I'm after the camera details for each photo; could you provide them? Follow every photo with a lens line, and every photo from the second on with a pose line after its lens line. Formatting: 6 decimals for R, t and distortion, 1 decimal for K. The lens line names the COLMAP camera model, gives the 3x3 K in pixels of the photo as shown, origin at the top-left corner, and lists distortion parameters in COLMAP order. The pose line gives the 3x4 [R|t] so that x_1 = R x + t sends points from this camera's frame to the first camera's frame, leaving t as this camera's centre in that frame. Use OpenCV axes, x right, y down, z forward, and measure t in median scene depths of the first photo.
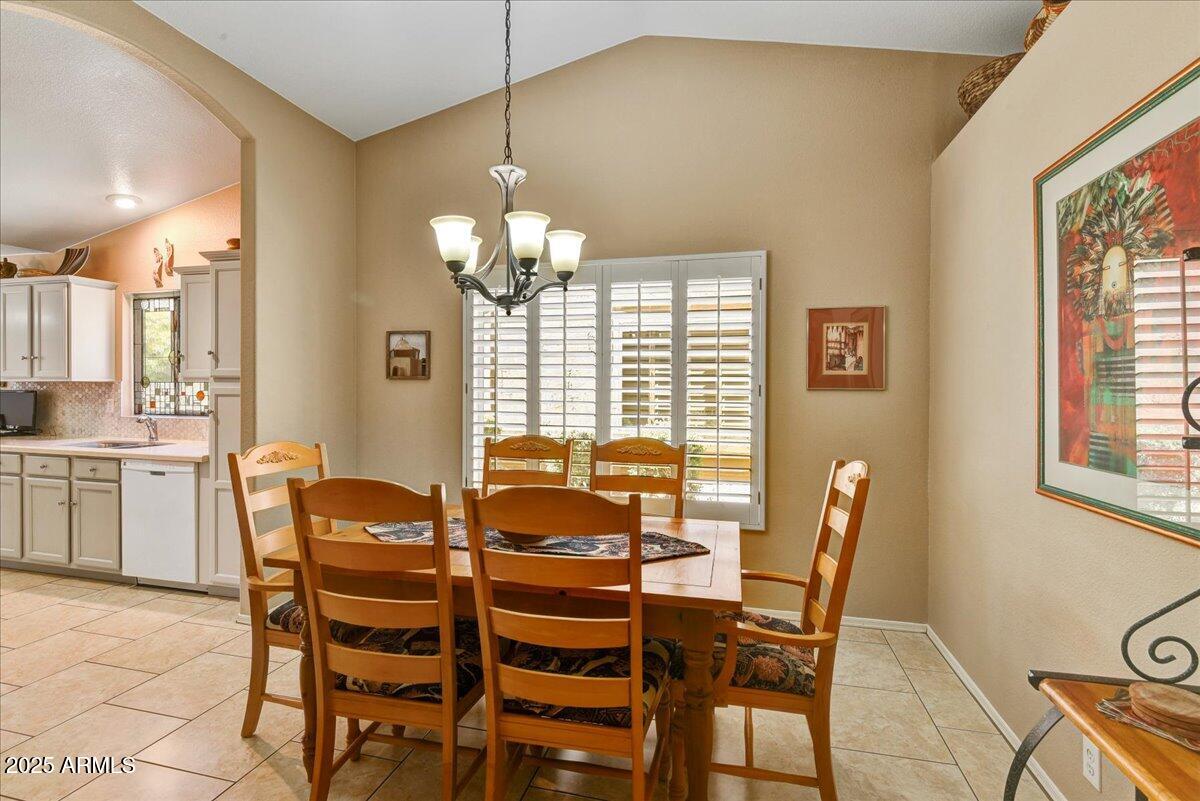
lens RADIAL K [[559.6, 0, 593.0], [0, 559.6, 389.4], [0, 0, 1]] dist [-0.000254, -0.000125]
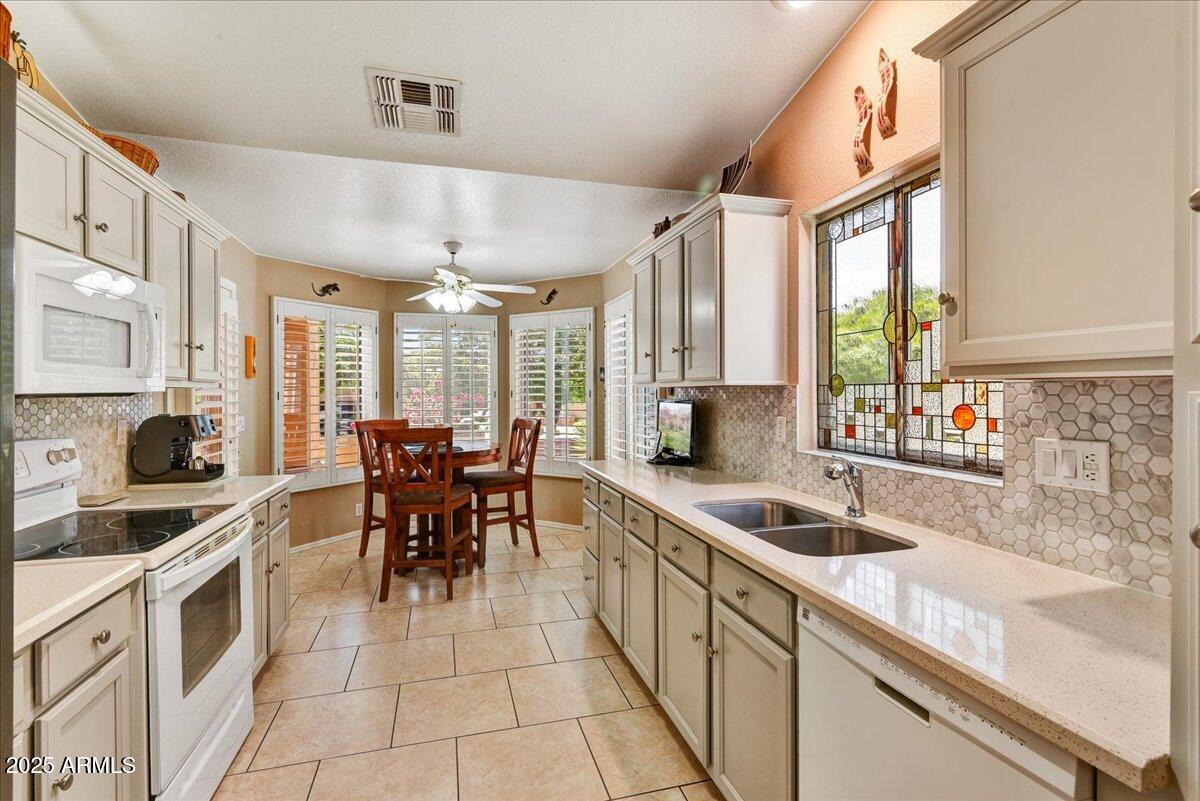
lens RADIAL K [[559.6, 0, 599.7], [0, 559.6, 394.0], [0, 0, 1]] dist [-0.000254, -0.000125]
pose [[0.506915, -0.002909, -0.861991, -0.489186], [-0.001081, 0.999991, -0.004010, -0.002848], [0.861995, 0.002964, 0.506908, 0.579620]]
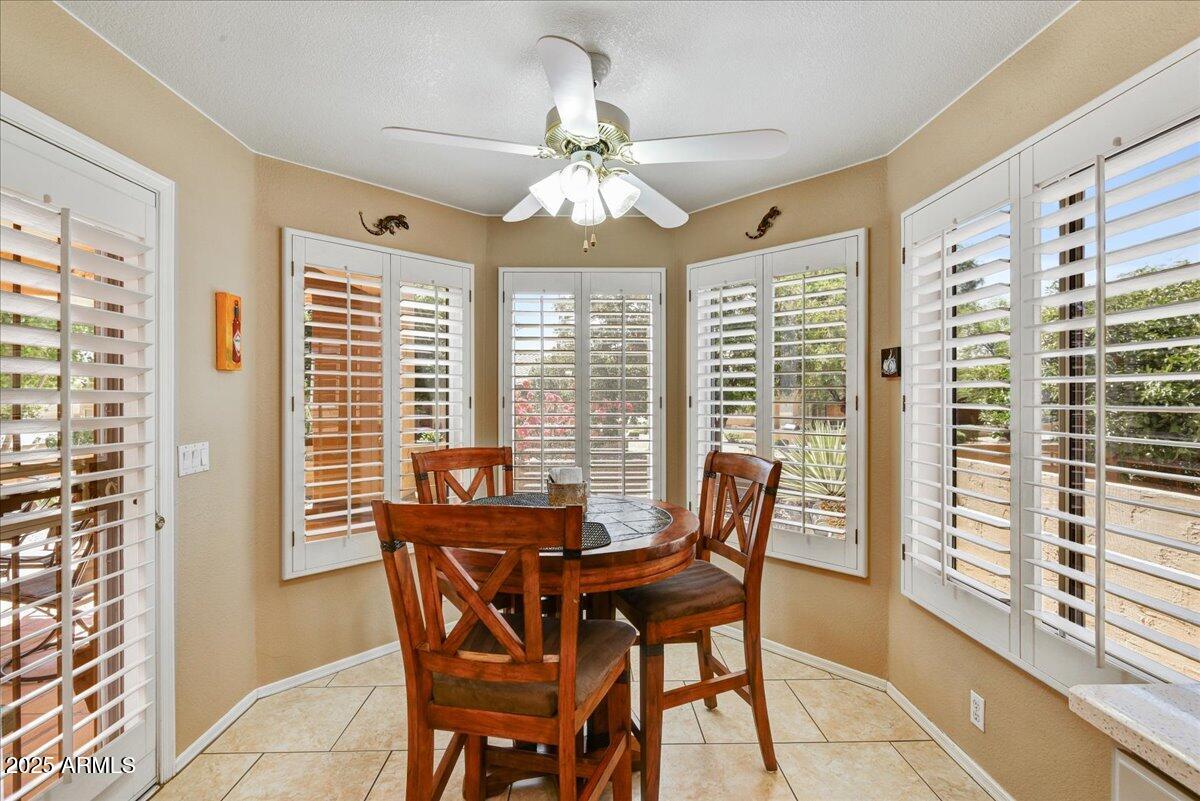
lens RADIAL K [[559.6, 0, 599.5], [0, 559.6, 396.5], [0, 0, 1]] dist [-0.000254, -0.000125]
pose [[0.275730, 0.000636, -0.961235, -0.799518], [-0.006296, 0.999980, -0.001145, -0.008100], [0.961214, 0.006367, 0.275728, 0.671405]]
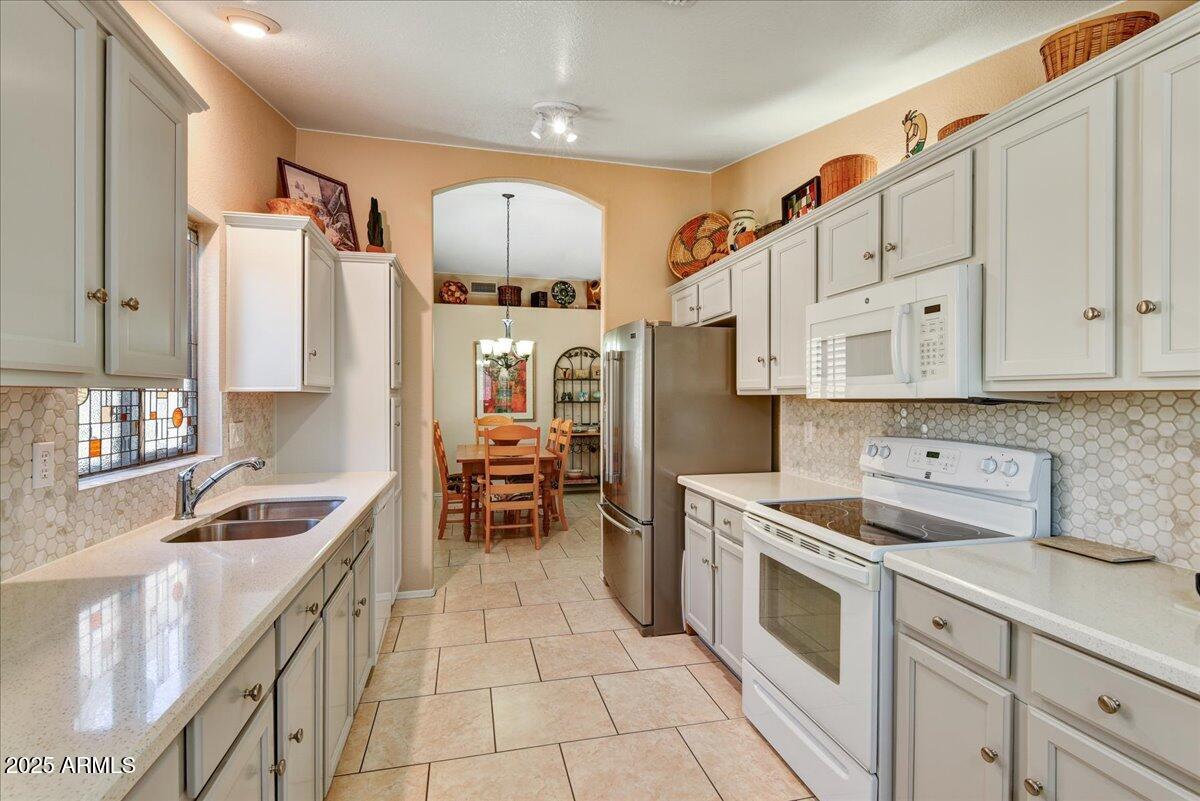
lens RADIAL K [[559.6, 0, 598.9], [0, 559.6, 396.9], [0, 0, 1]] dist [-0.000254, -0.000125]
pose [[-0.474460, -0.007600, 0.880244, -1.310875], [0.002069, 0.999950, 0.009749, -0.011400], [-0.880275, 0.006447, -0.474420, 0.891003]]
